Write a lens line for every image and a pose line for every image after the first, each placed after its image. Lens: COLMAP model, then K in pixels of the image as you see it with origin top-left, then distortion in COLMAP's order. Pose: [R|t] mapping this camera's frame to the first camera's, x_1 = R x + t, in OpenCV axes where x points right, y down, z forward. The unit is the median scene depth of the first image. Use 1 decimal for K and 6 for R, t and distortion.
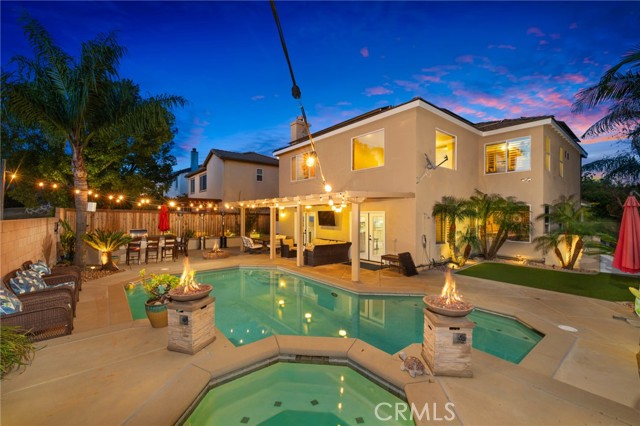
lens RADIAL K [[260.3, 0, 320.0], [0, 260.3, 213.0], [0, 0, 1]] dist [-0.009931, -0.000233]
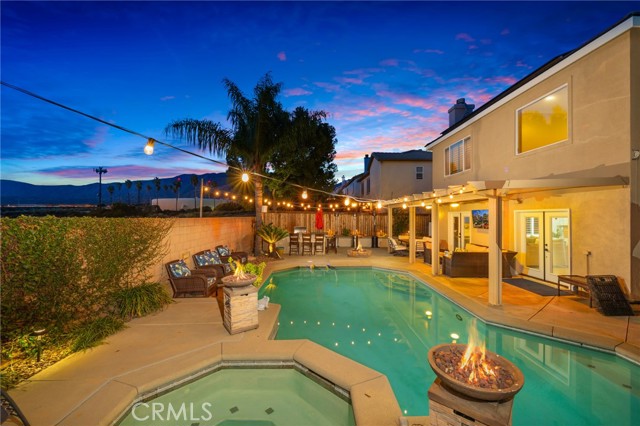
lens RADIAL K [[260.3, 0, 320.0], [0, 260.3, 213.0], [0, 0, 1]] dist [-0.009931, -0.000233]
pose [[0.787610, -0.007320, -0.616130, 0.143089], [0.004311, 0.999970, -0.006369, 0.006131], [0.616159, 0.002361, 0.787619, 0.093482]]
